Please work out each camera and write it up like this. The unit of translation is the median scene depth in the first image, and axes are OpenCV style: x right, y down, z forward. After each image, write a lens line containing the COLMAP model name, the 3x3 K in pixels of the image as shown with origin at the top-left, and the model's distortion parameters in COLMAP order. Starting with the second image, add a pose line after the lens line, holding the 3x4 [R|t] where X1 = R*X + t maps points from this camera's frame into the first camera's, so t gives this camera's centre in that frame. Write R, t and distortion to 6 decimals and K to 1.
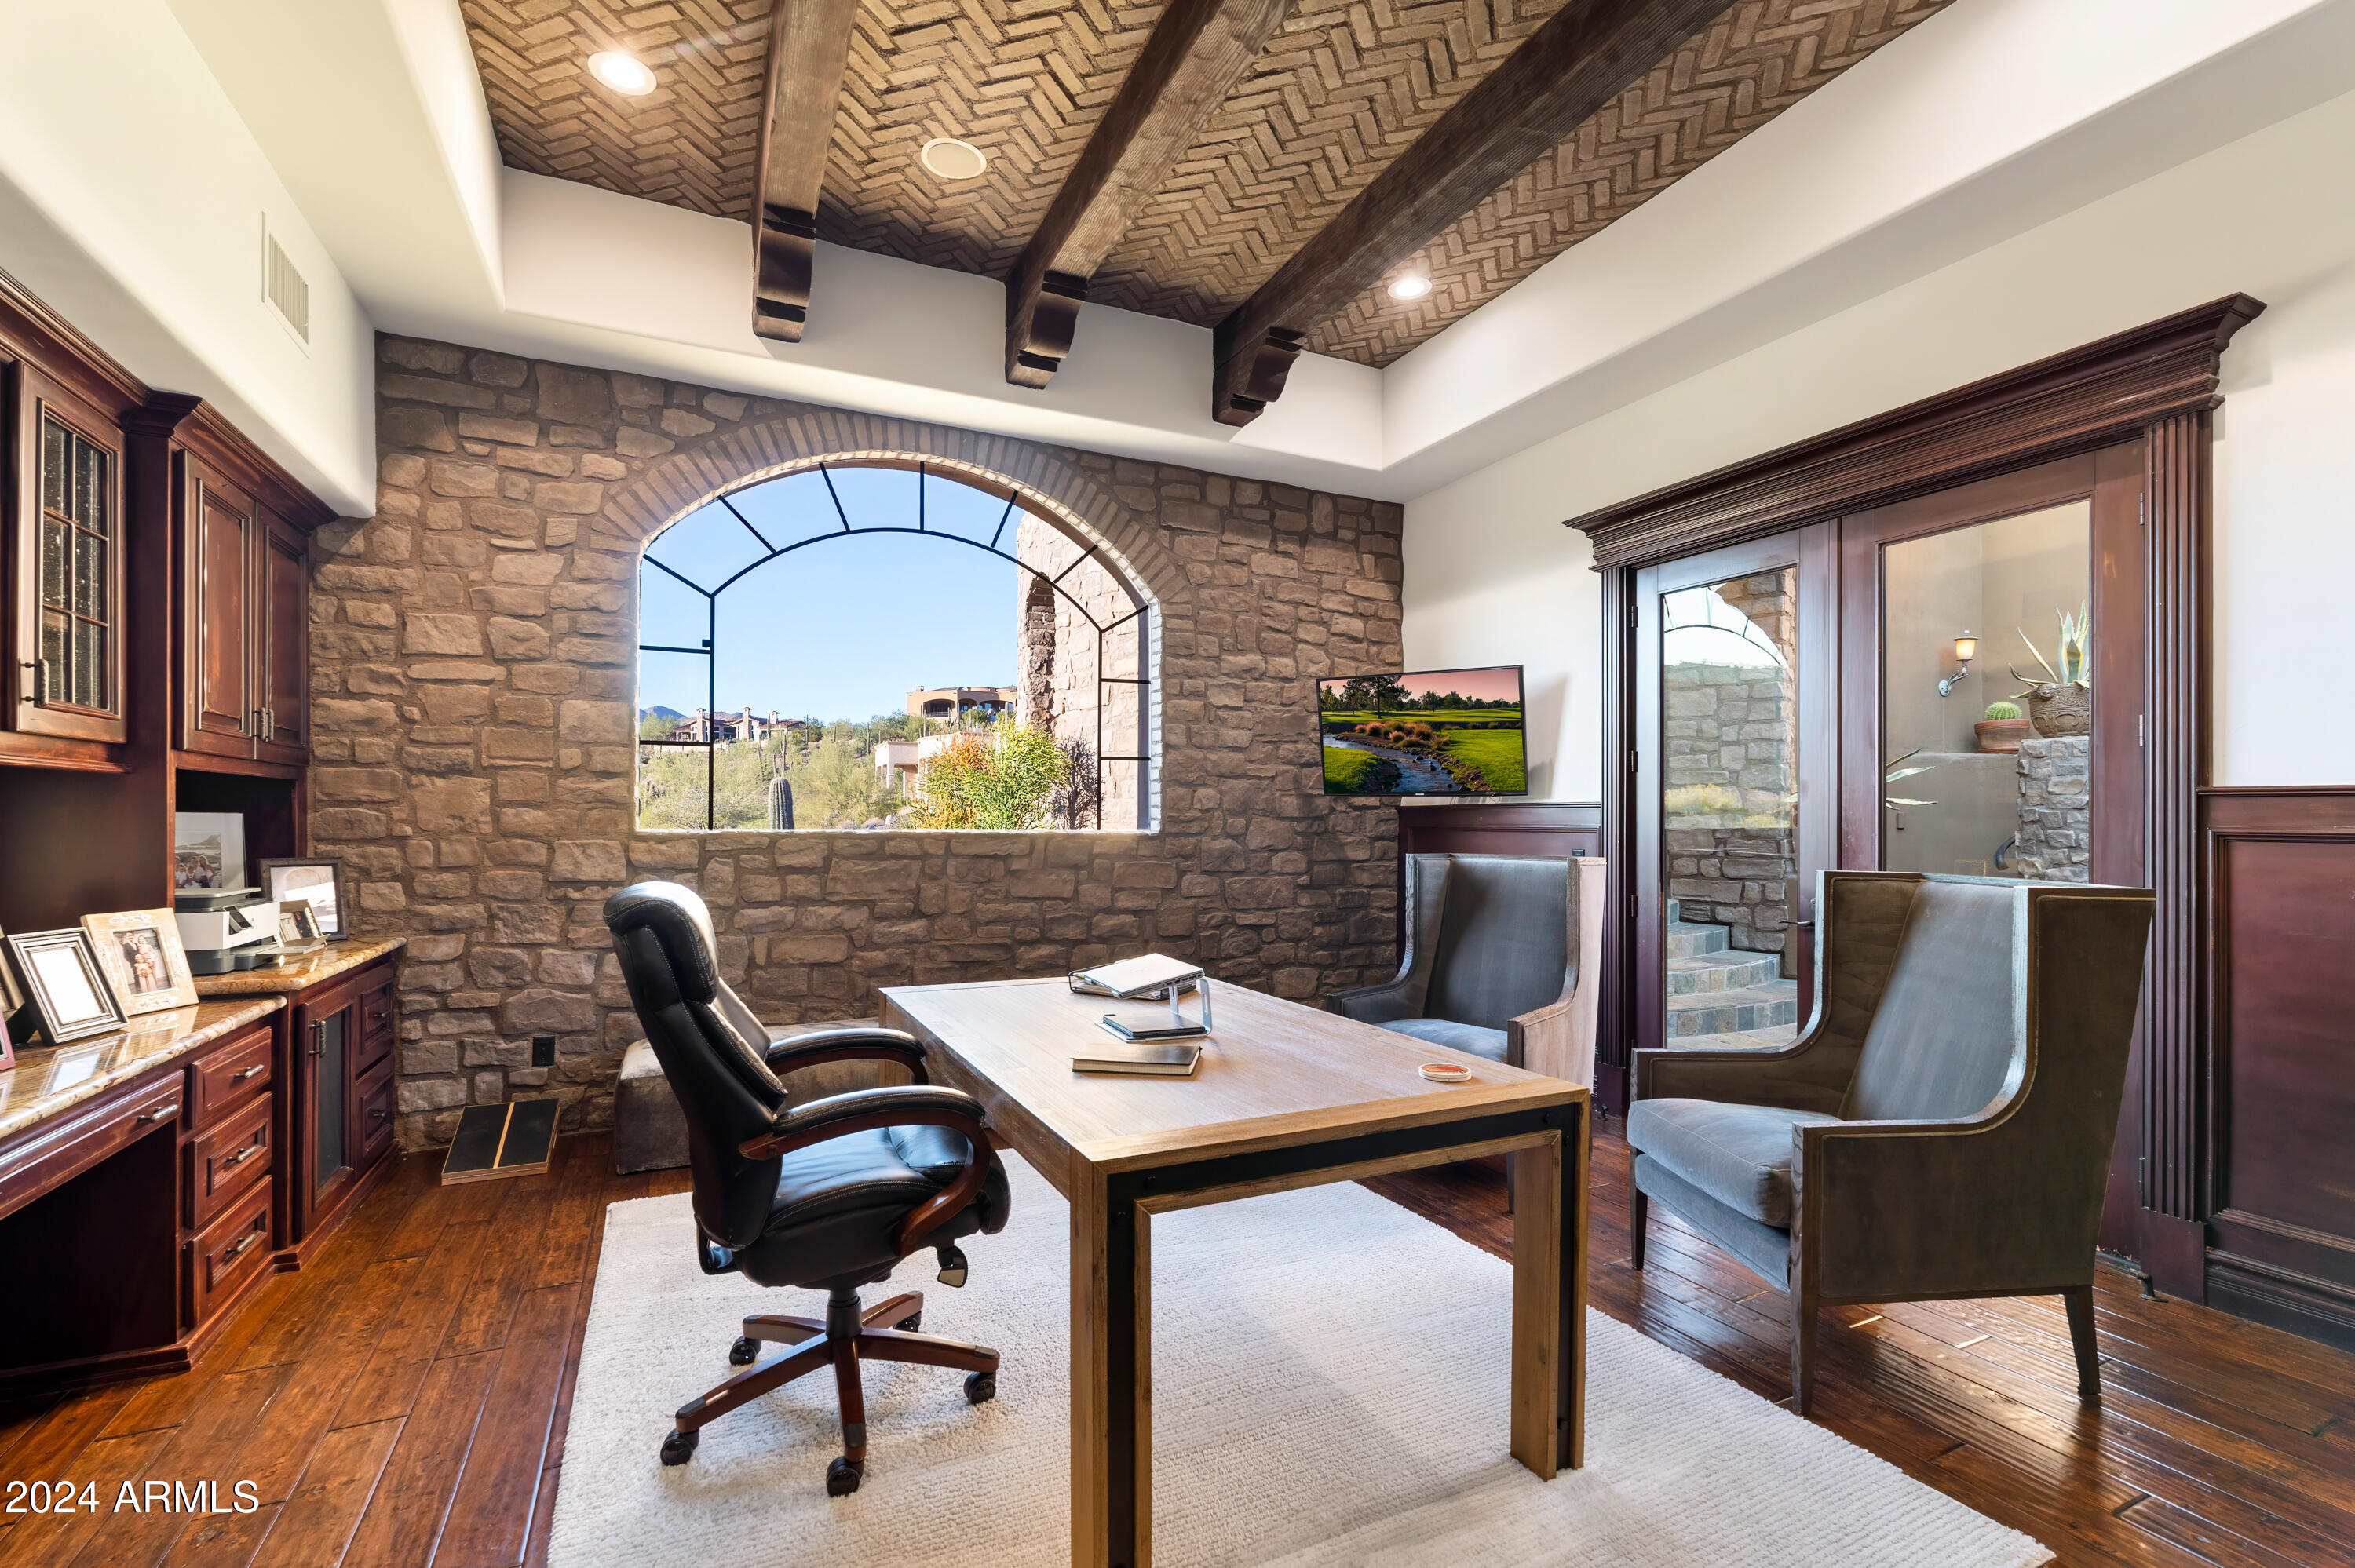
lens RADIAL K [[1031.9, 0, 1176.2], [0, 1031.9, 796.9], [0, 0, 1]] dist [-0.002130, -0.000284]
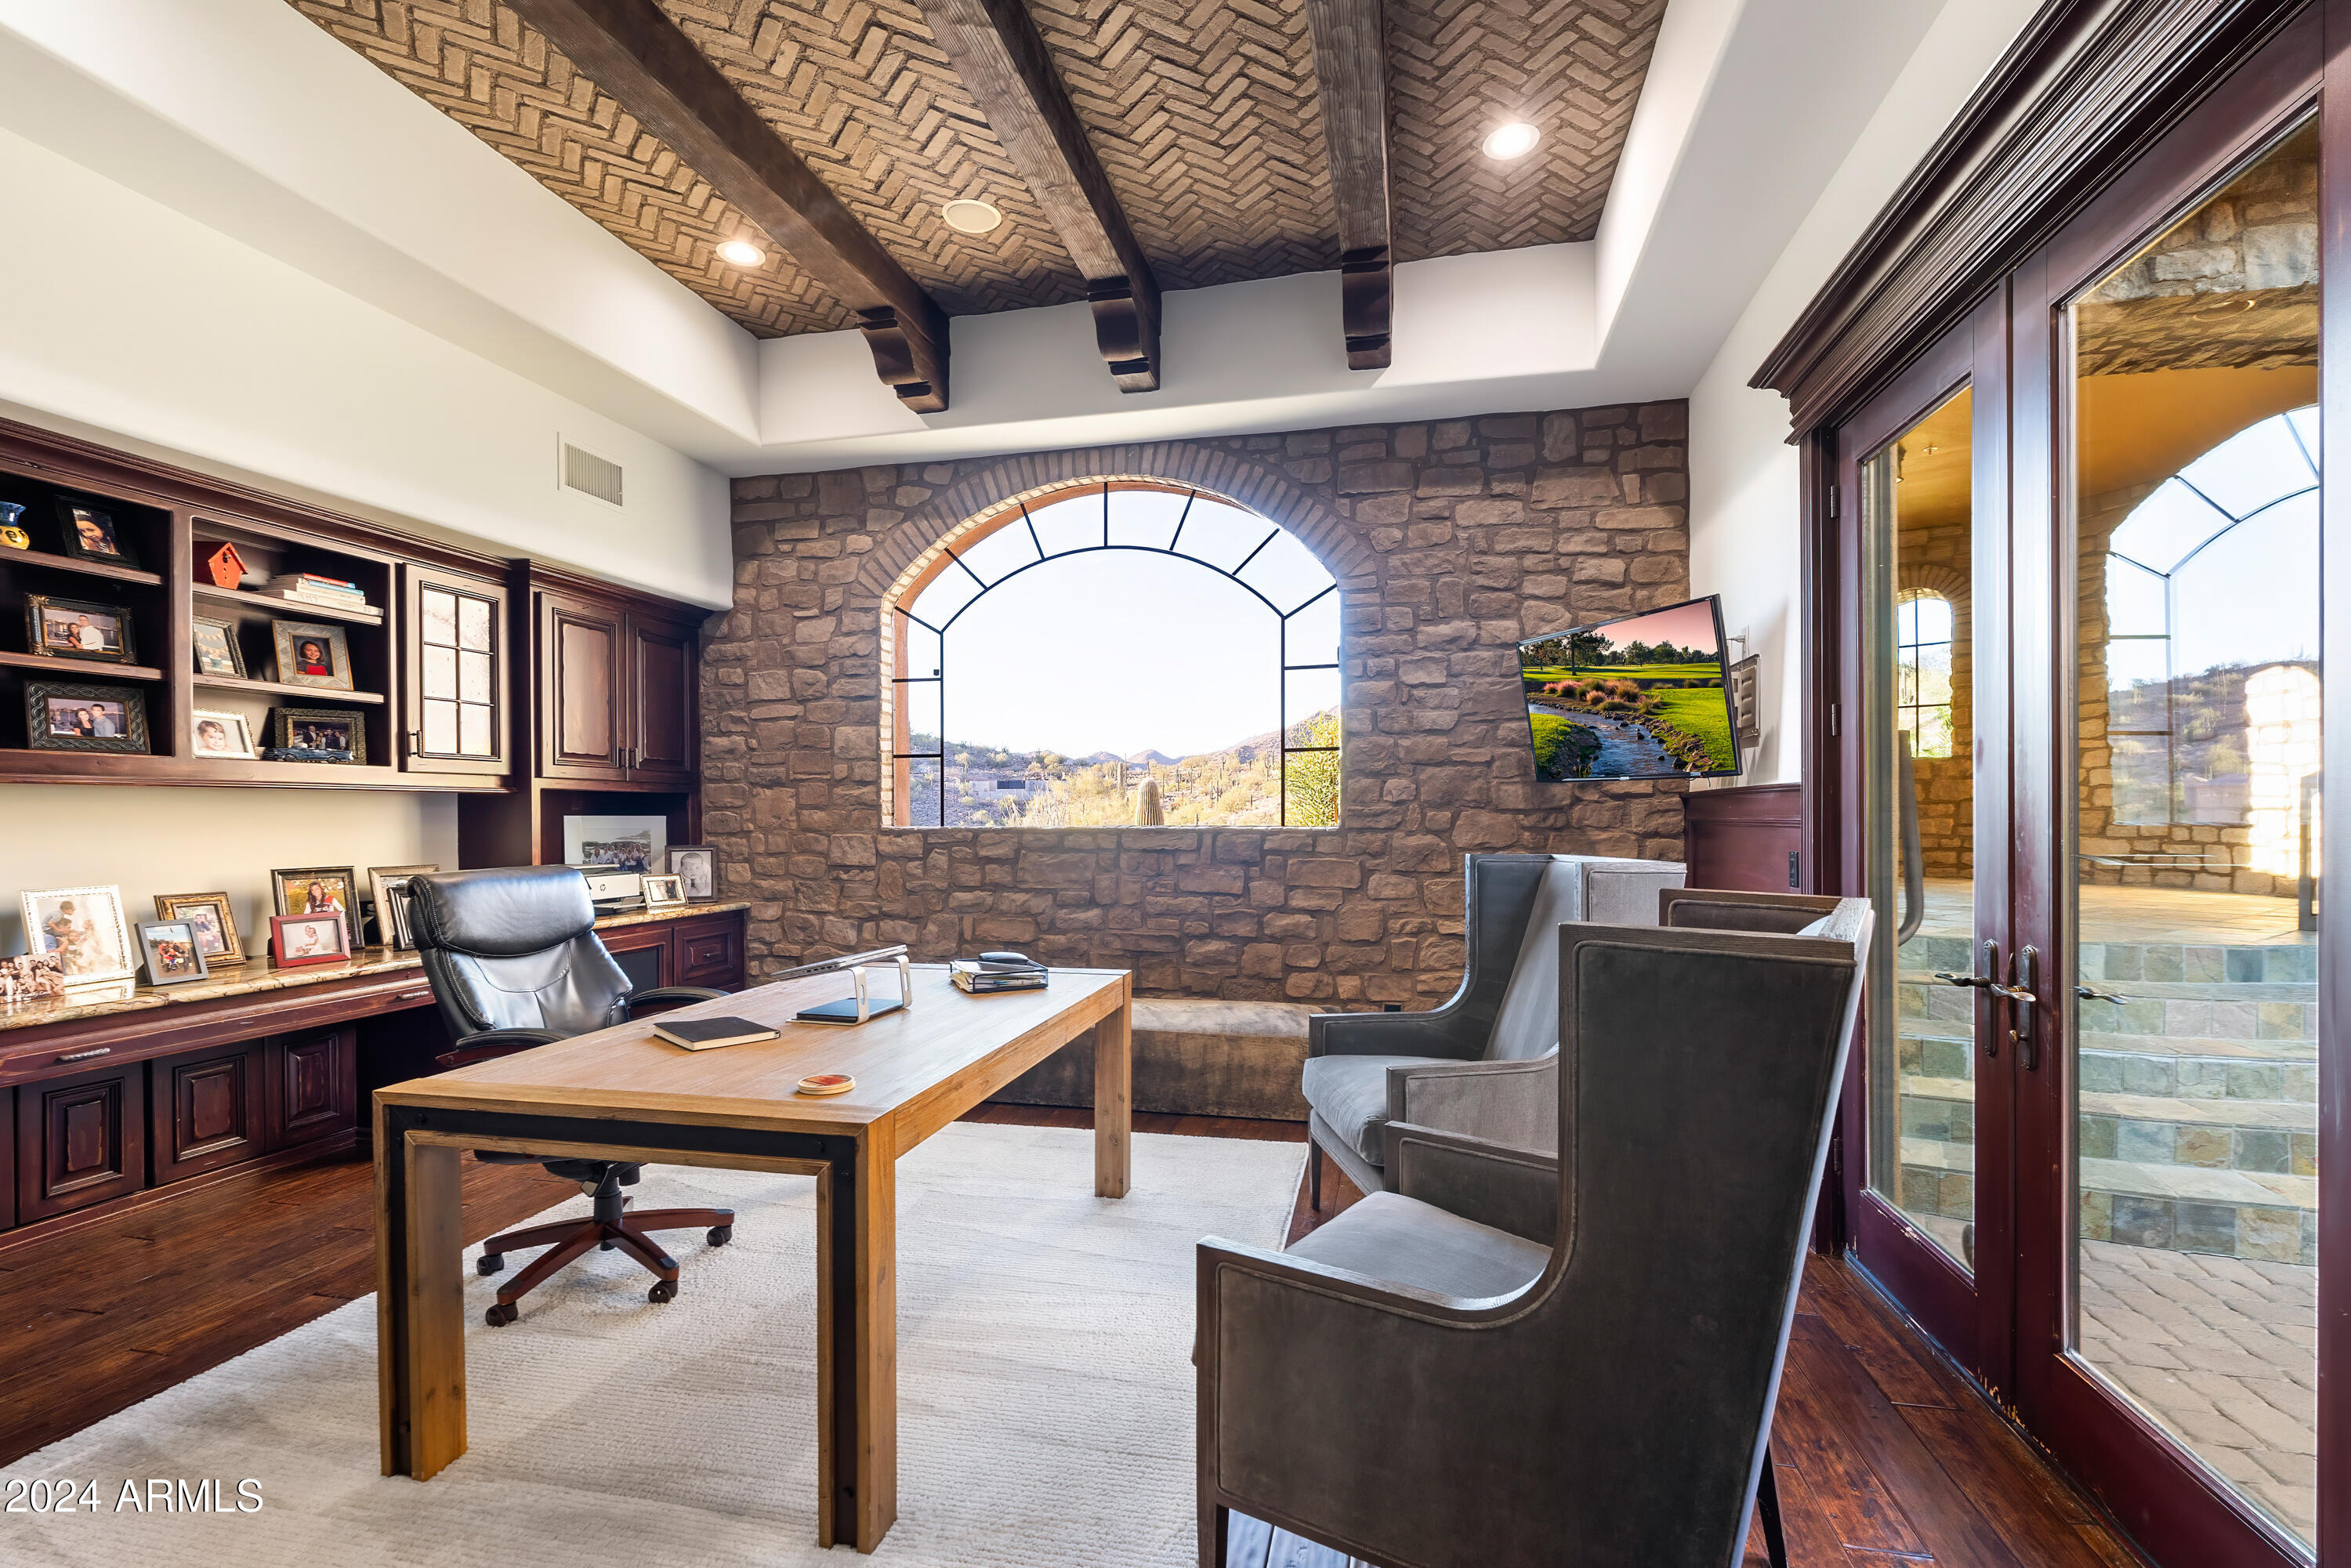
lens RADIAL K [[1034.3, 0, 1184.2], [0, 1034.3, 798.5], [0, 0, 1]] dist [-0.002652, -0.000028]
pose [[0.788090, -0.017814, -0.615302, 0.500940], [0.022294, 0.999751, -0.000390, 0.006315], [0.615156, -0.013410, 0.788291, 0.208633]]
